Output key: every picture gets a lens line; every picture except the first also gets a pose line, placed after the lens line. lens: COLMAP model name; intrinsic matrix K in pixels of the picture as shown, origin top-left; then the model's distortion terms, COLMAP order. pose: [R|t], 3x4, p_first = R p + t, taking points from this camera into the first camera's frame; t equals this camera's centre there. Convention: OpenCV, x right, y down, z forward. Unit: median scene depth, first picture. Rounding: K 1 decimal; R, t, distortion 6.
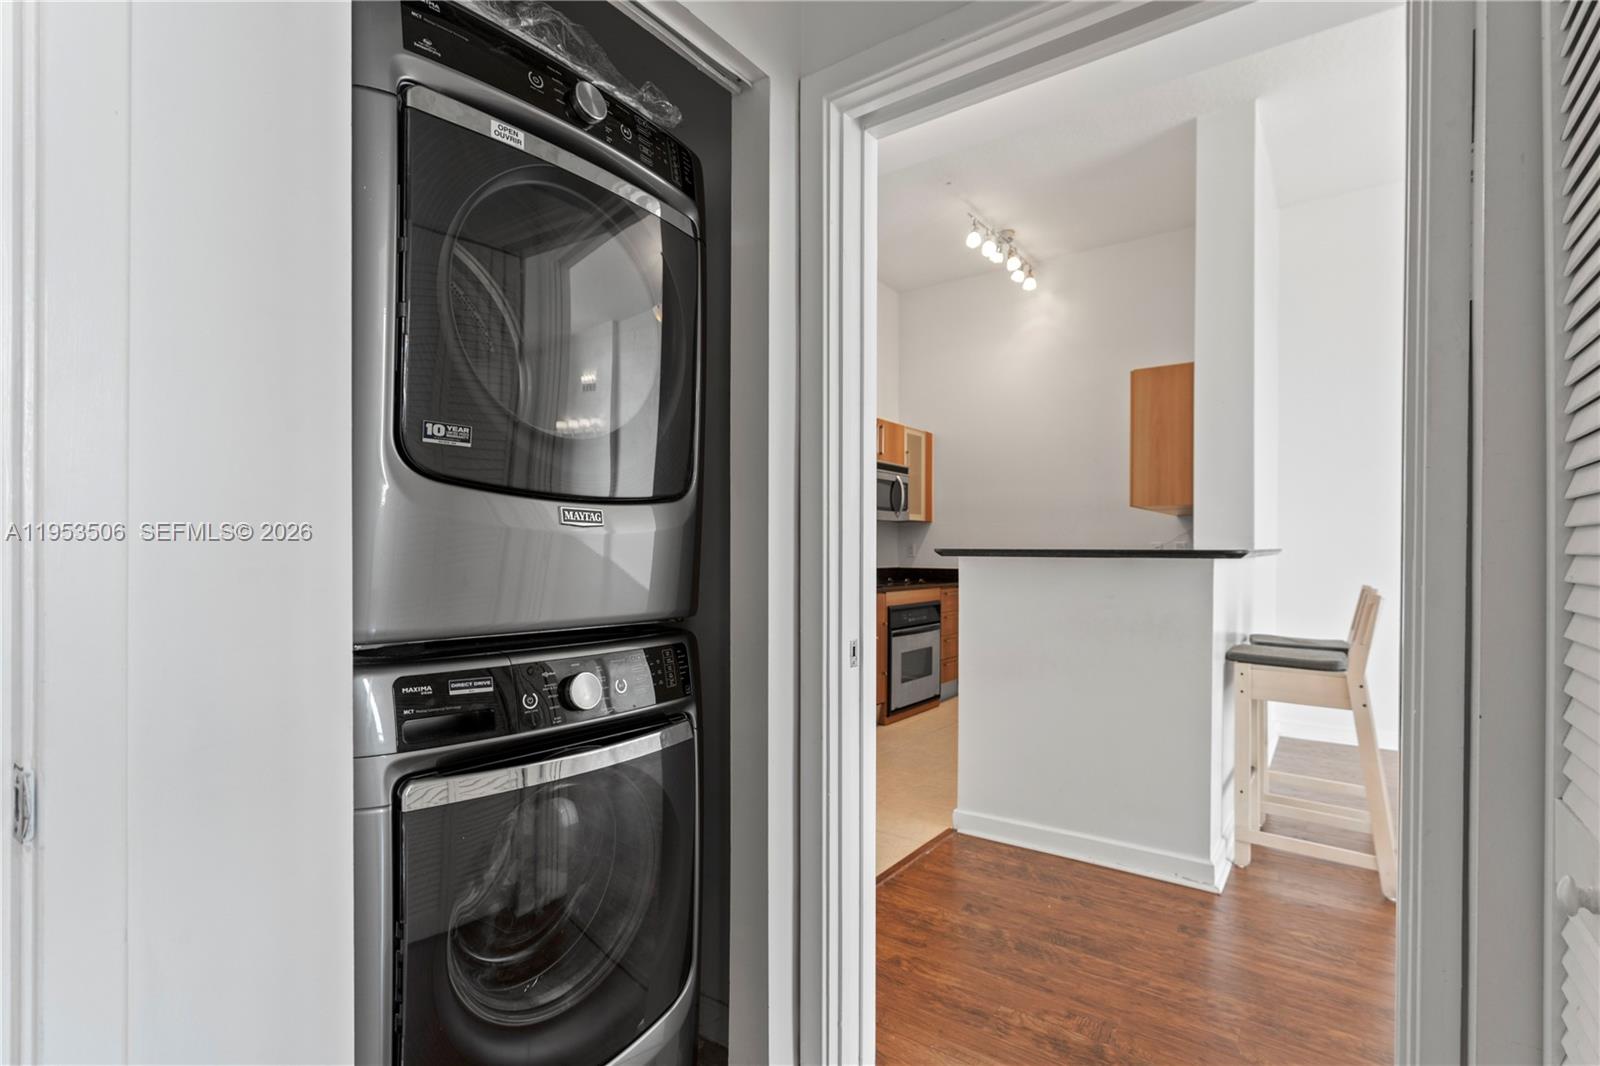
lens RADIAL K [[760.7, 0, 806.4], [0, 760.7, 554.9], [0, 0, 1]] dist [-0.000069, 0.000021]
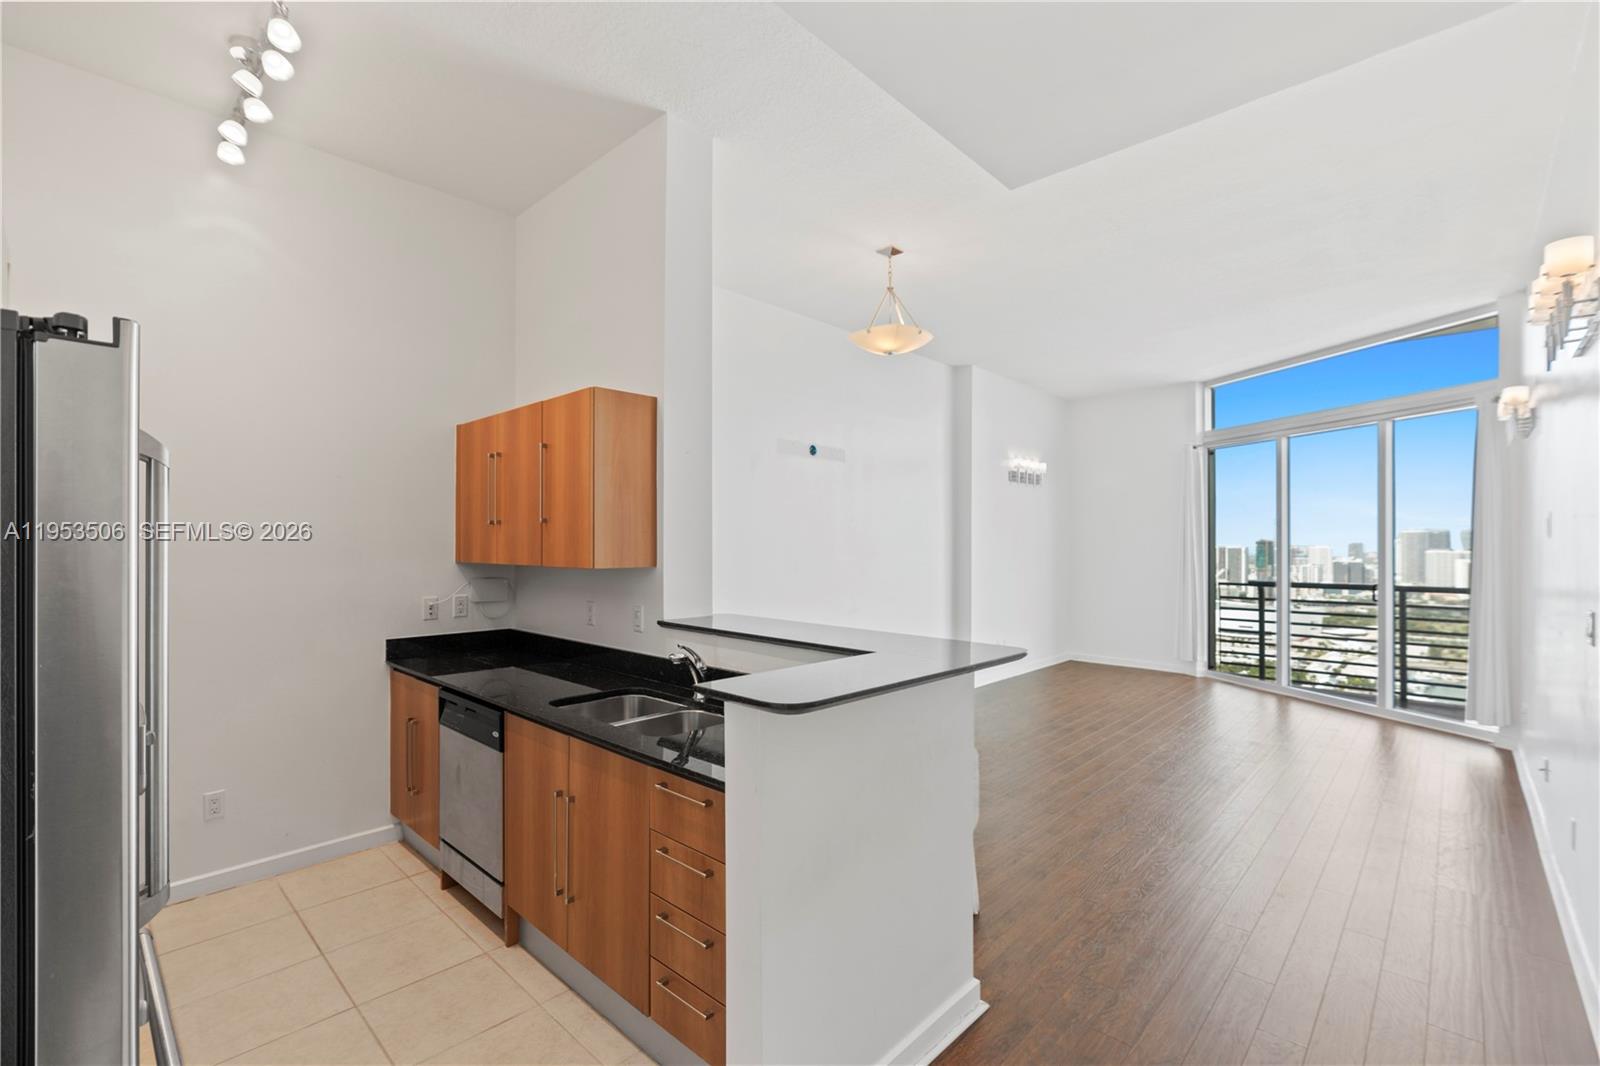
lens RADIAL K [[707.4, 0, 796.9], [0, 707.4, 536.2], [0, 0, 1]] dist [-0.013324, 0.006132]
pose [[0.129172, 0.005687, 0.991606, -0.179636], [0.006465, 0.999957, -0.006578, -0.068958], [-0.991601, 0.007260, 0.129130, 0.547488]]
